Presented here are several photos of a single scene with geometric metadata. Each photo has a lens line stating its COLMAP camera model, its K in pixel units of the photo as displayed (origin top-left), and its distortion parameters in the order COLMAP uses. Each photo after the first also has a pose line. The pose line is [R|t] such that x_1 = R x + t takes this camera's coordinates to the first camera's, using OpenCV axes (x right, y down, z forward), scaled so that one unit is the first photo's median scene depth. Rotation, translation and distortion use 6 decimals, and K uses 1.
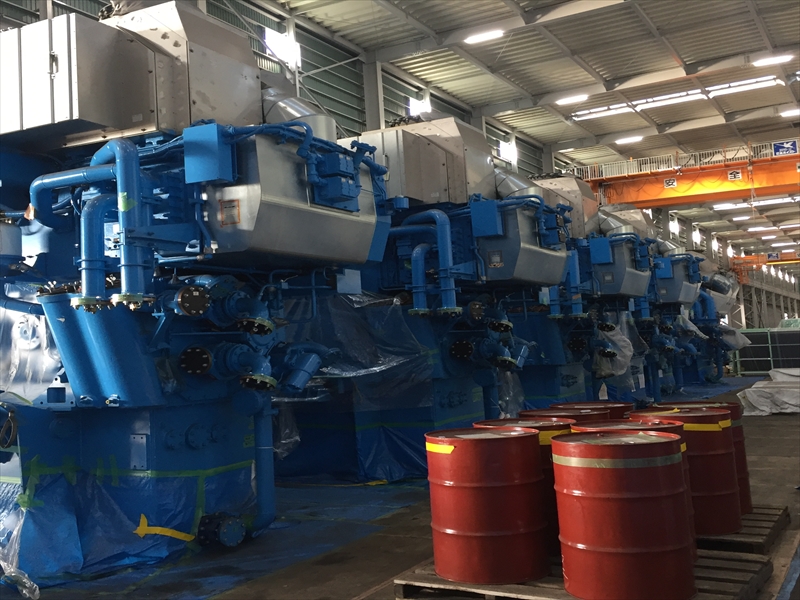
lens RADIAL K [[856.1, 0, 399.1], [0, 856.1, 298.8], [0, 0, 1]] dist [0.019891, 0.000000]
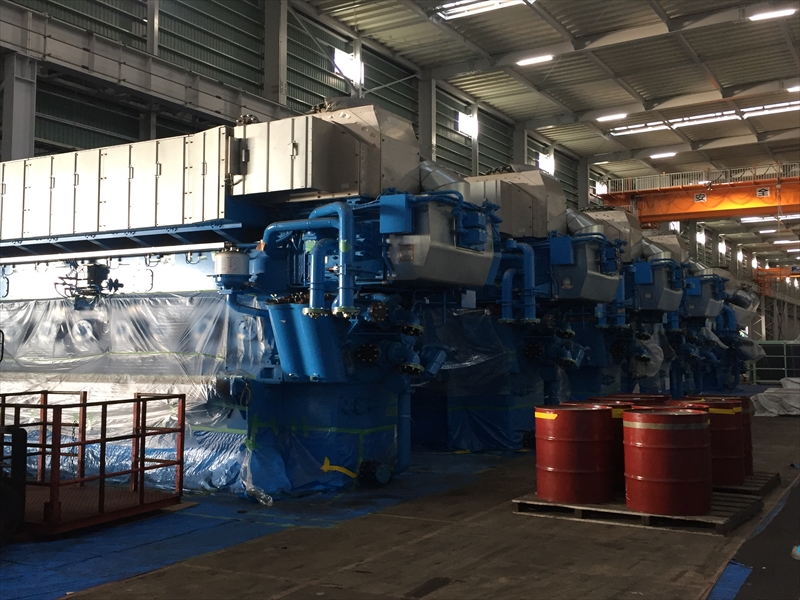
lens RADIAL K [[856.1, 0, 396.8], [0, 856.1, 361.3], [0, 0, 1]] dist [0.019891, 0.000000]
pose [[0.999156, 0.035253, -0.021106, -0.111634], [-0.033571, 0.996593, 0.075333, -0.016086], [0.023689, -0.074561, 0.996935, -0.303264]]
